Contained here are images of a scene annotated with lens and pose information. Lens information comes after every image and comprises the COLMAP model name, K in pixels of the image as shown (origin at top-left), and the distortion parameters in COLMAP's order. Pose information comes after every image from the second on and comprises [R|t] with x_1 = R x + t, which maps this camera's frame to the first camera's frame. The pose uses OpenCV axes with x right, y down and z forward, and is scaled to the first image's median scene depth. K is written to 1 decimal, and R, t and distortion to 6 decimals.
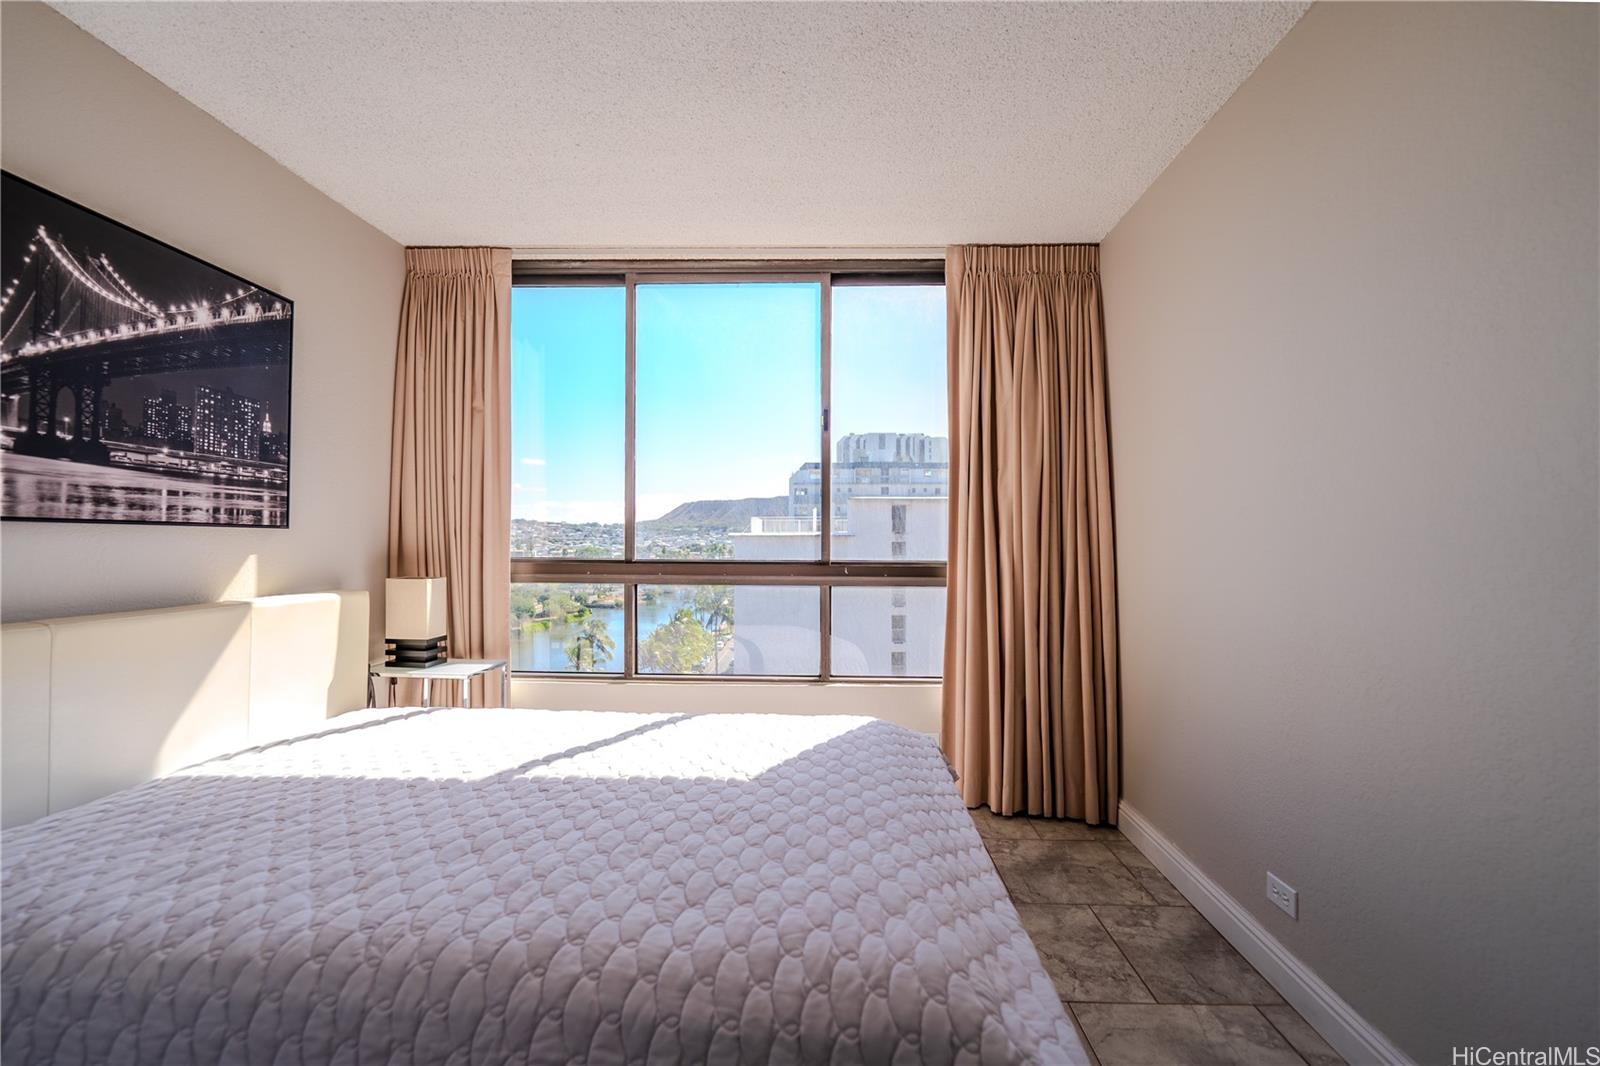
lens RADIAL K [[672.2, 0, 800.0], [0, 672.2, 533.0], [0, 0, 1]] dist [-0.031278, -0.000006]
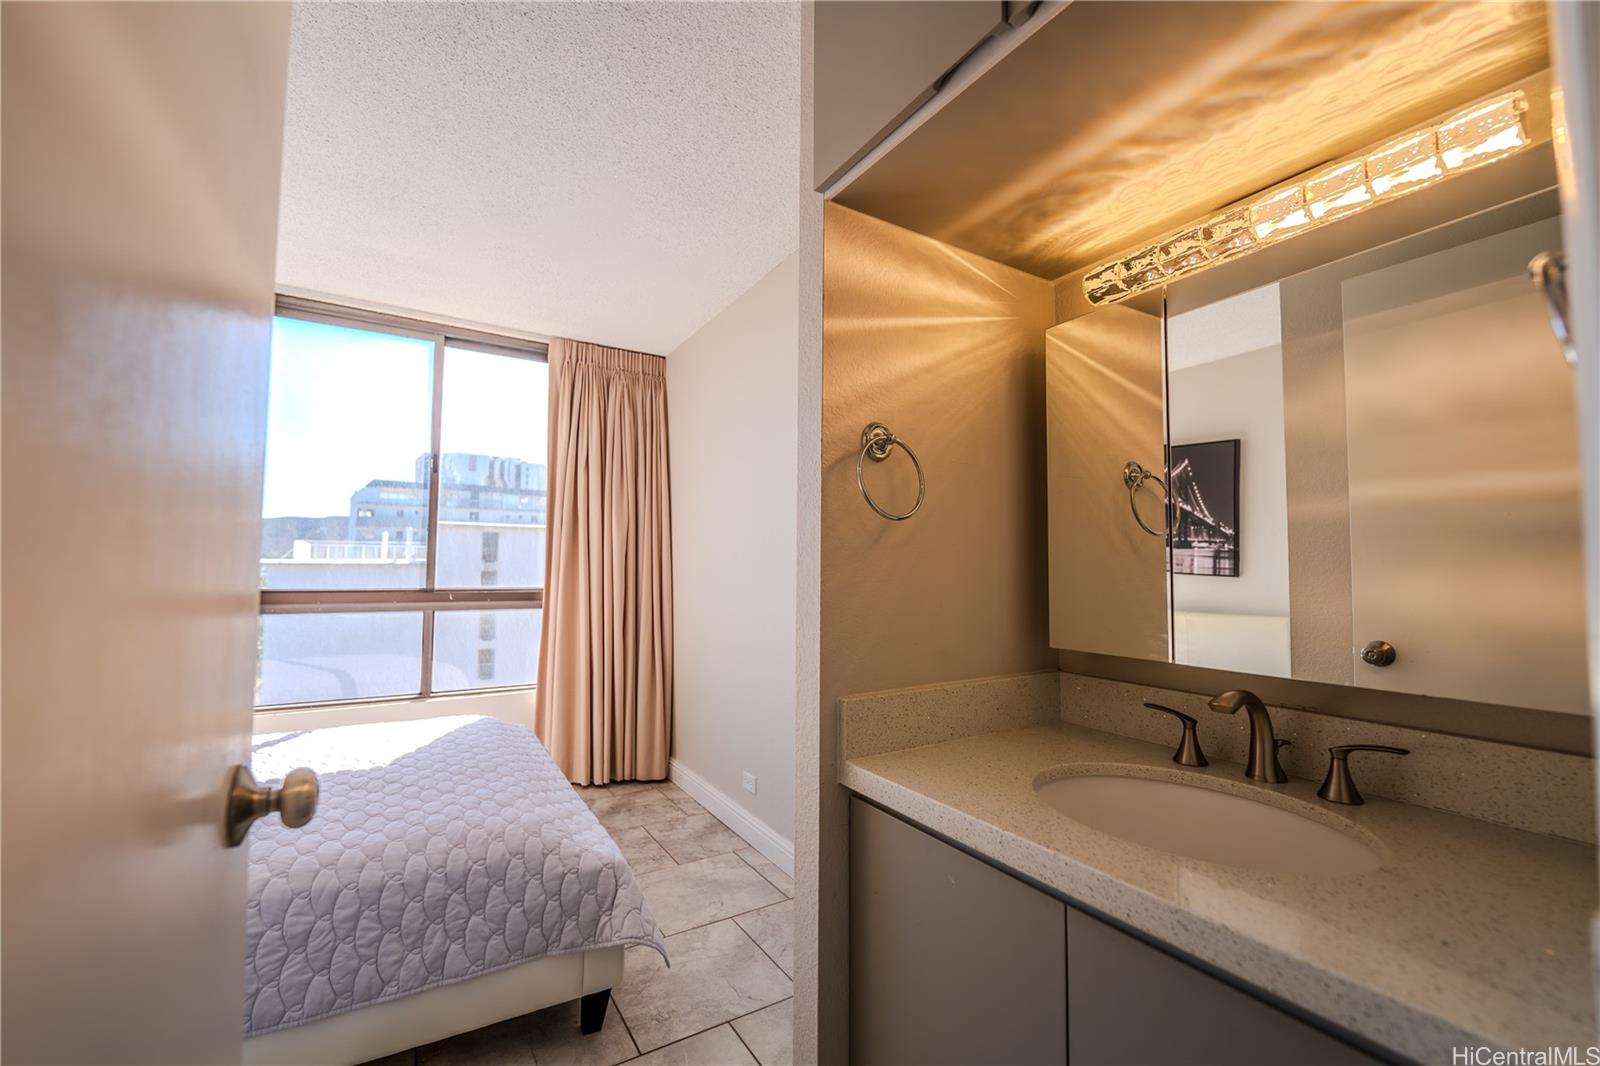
lens RADIAL K [[648.1, 0, 792.3], [0, 648.1, 531.7], [0, 0, 1]] dist [0.000225, -0.000050]
pose [[0.834858, 0.034350, 0.549393, -0.079339], [-0.008628, 0.998745, -0.049335, -0.006959], [-0.550398, 0.036447, 0.834106, -0.343552]]
